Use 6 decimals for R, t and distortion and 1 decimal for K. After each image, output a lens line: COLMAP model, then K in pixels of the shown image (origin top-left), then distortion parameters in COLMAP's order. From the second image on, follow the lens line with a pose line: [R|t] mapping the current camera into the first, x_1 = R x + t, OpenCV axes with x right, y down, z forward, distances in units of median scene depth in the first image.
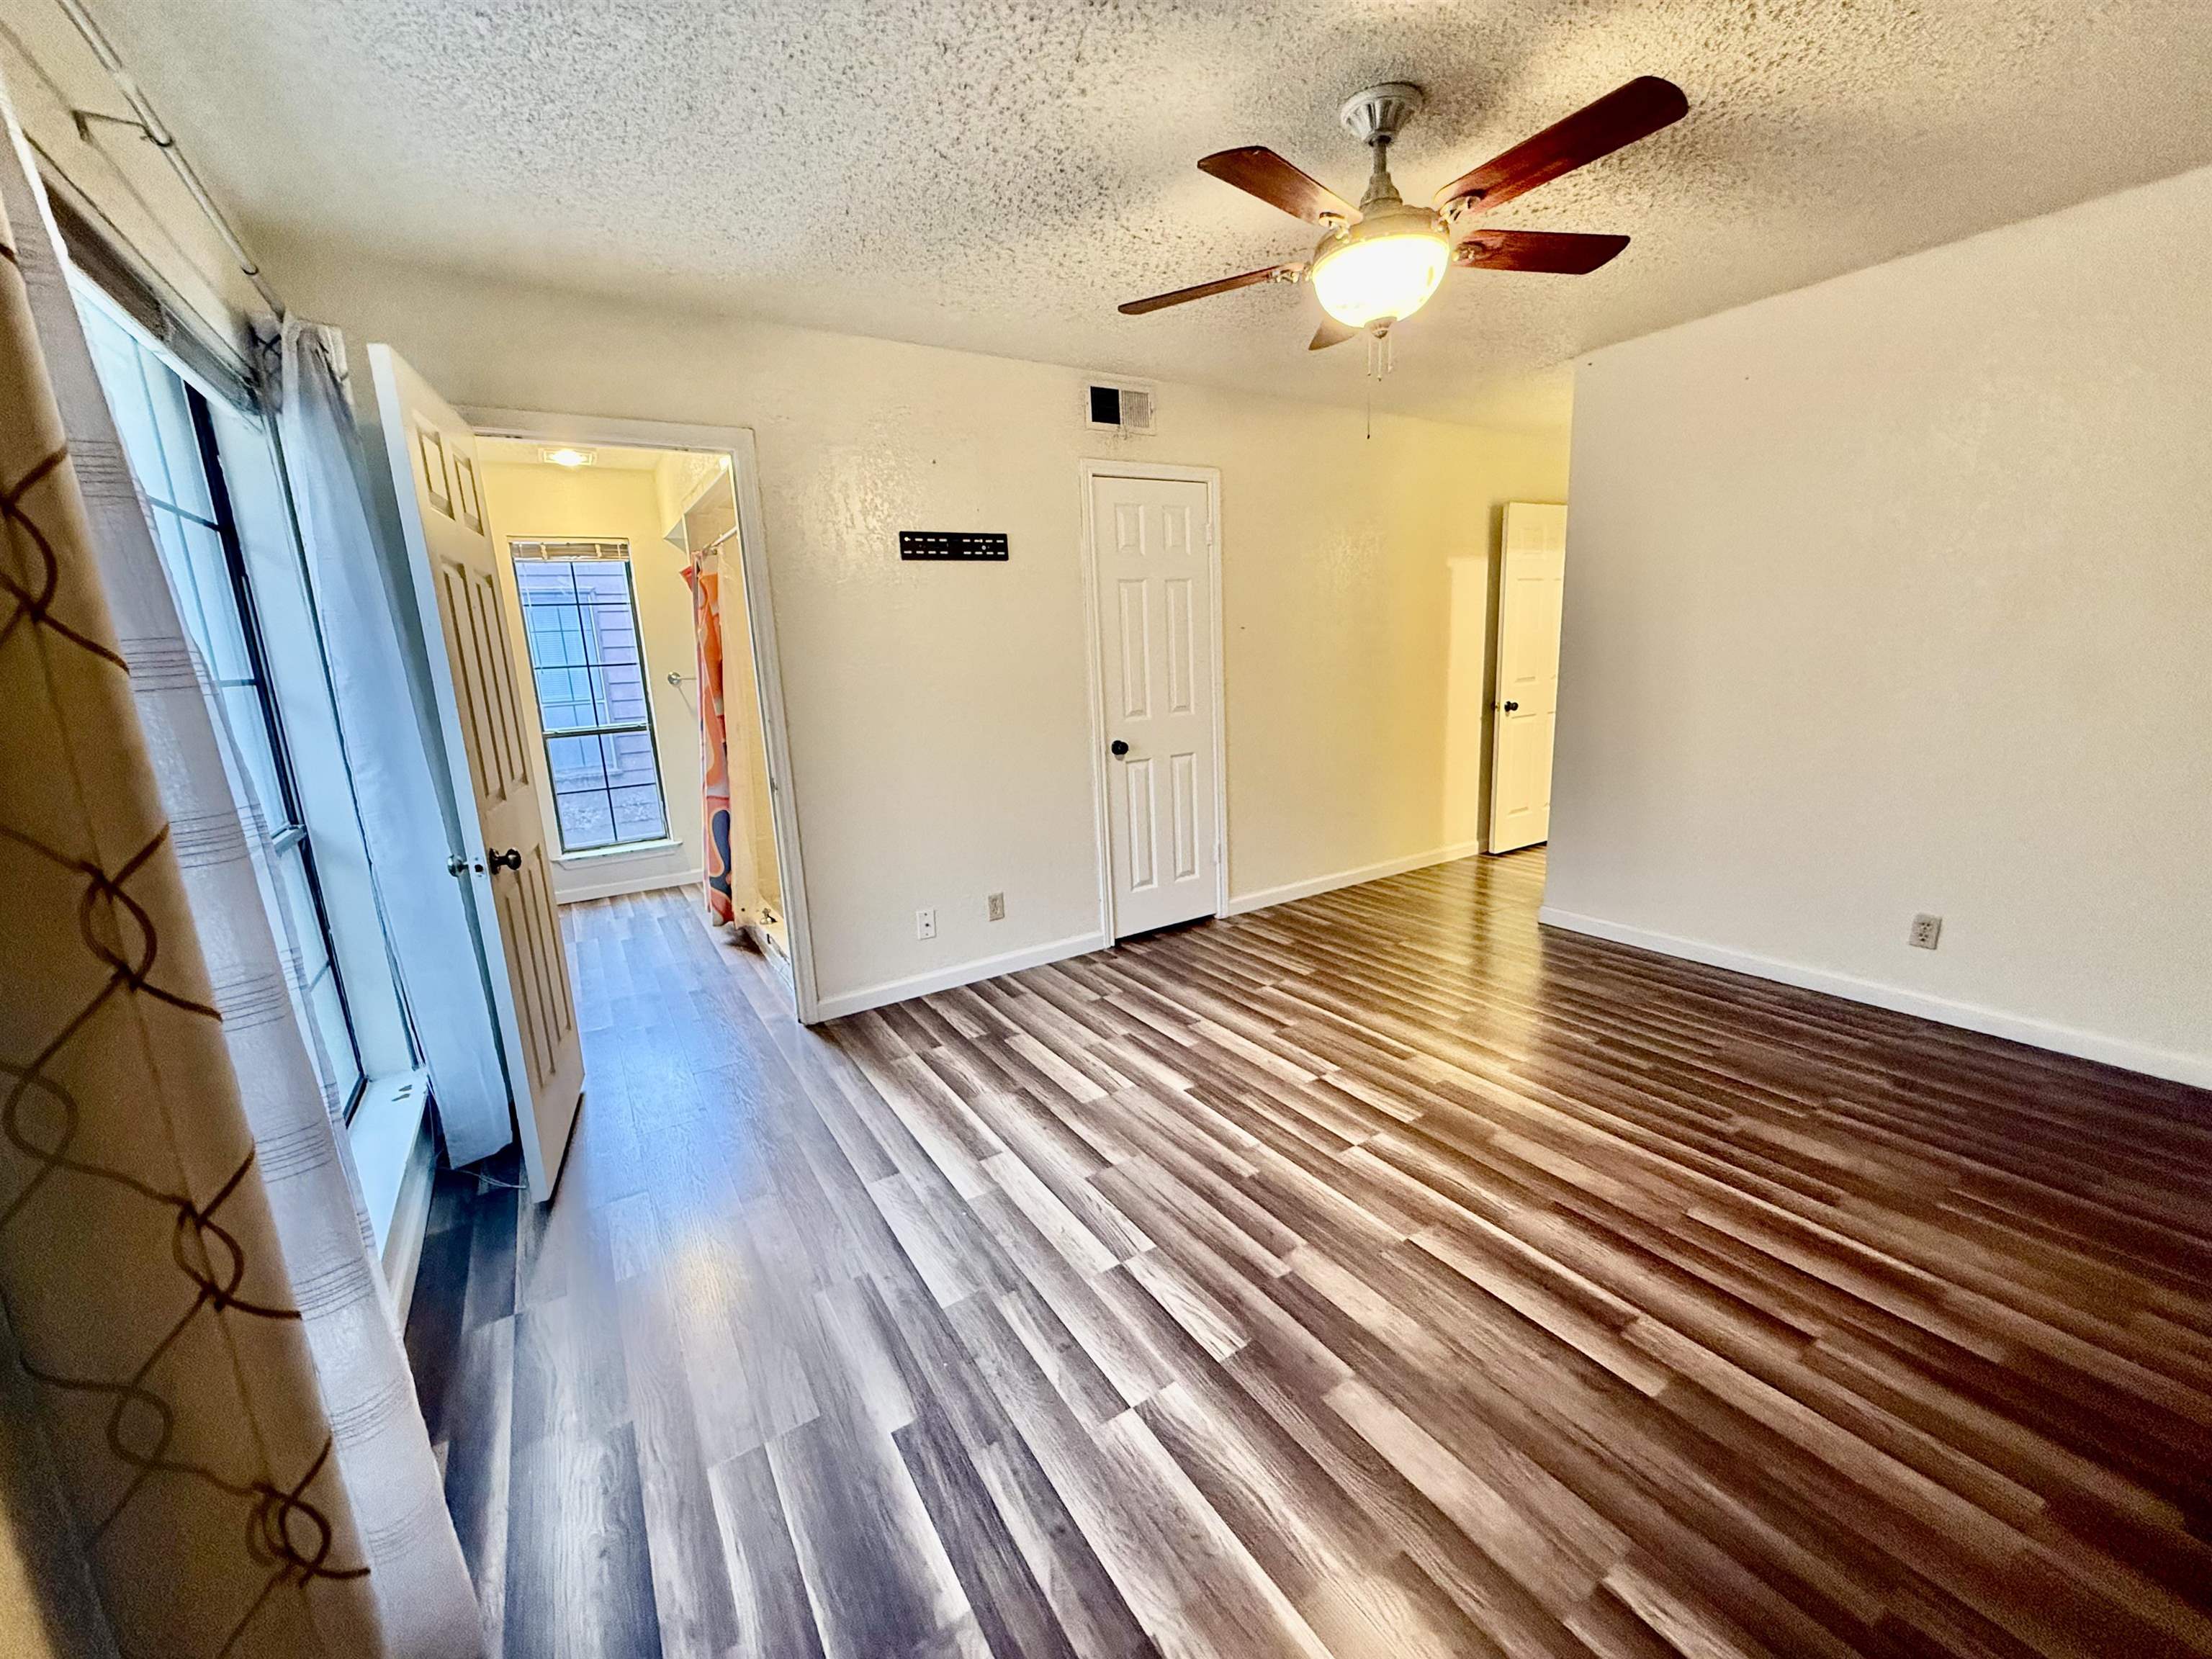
lens RADIAL K [[881.0, 0, 1110.8], [0, 881.0, 820.7], [0, 0, 1]] dist [-0.000049, 0.000384]
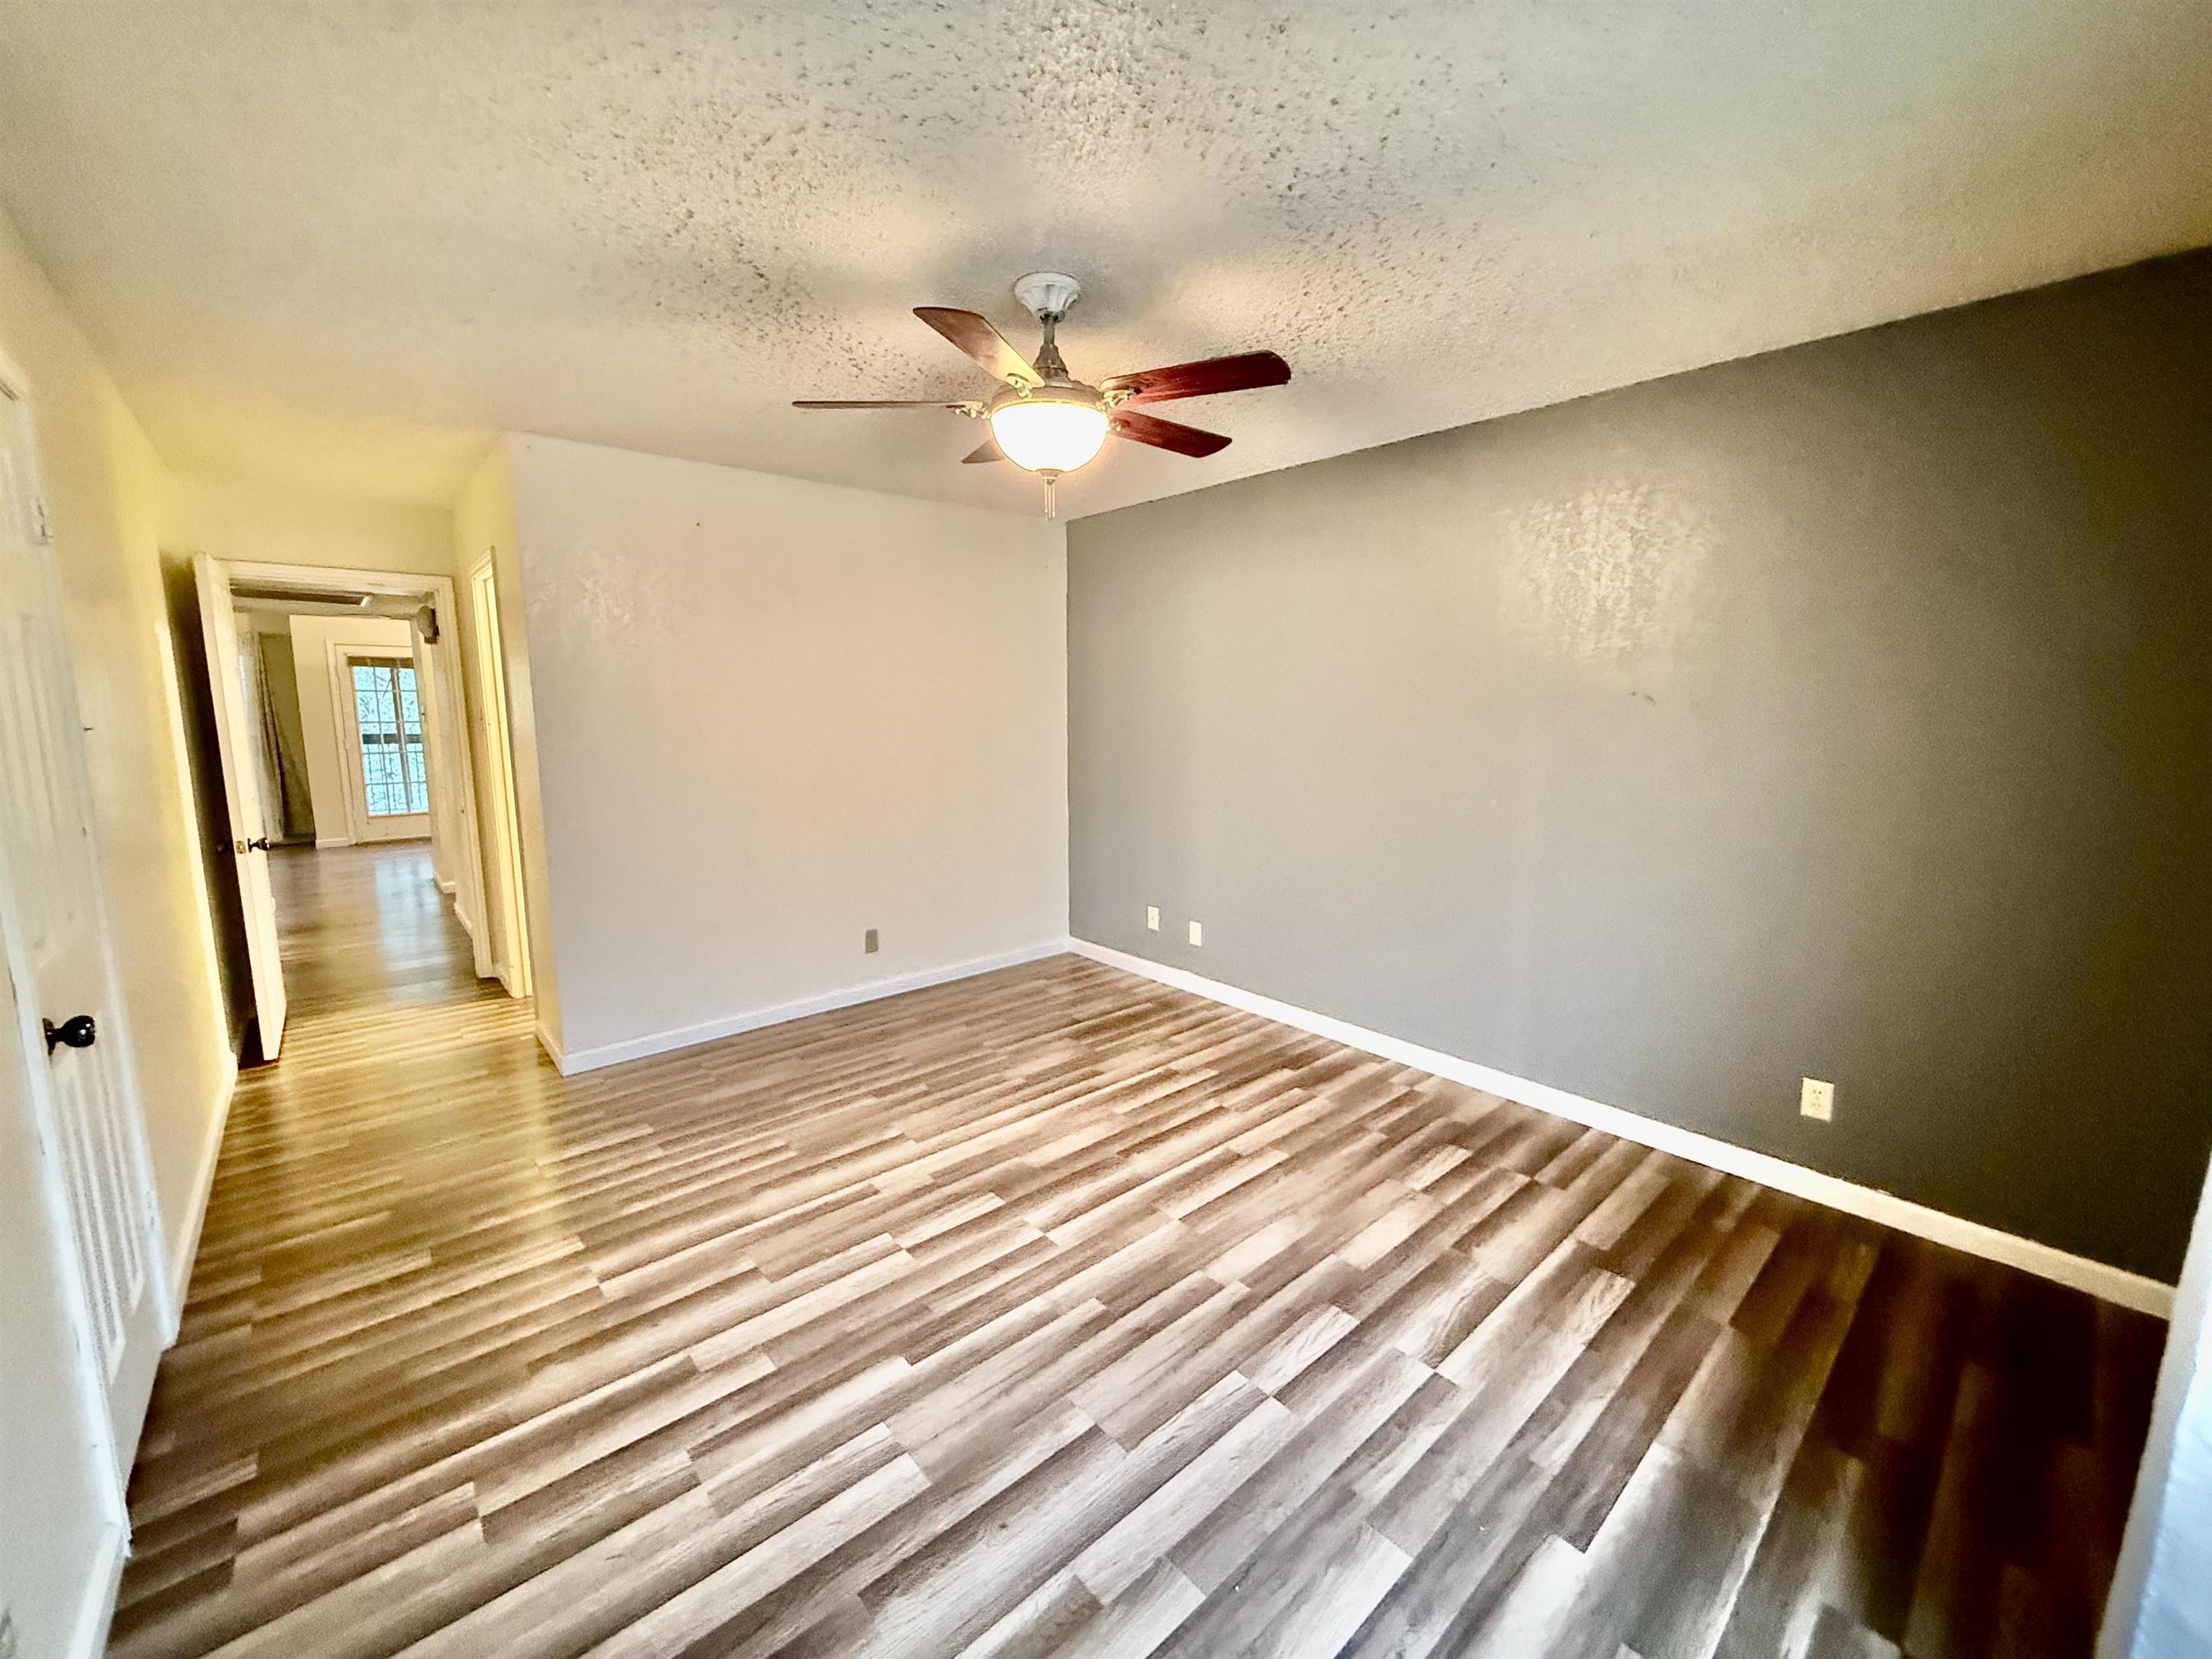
lens RADIAL K [[881.0, 0, 1097.2], [0, 881.0, 820.1], [0, 0, 1]] dist [-0.000049, 0.000384]
pose [[-0.148367, -0.088925, 0.984926, -0.799449], [0.204255, 0.971719, 0.118501, -0.238022], [-0.967609, 0.218758, -0.126007, 1.112395]]
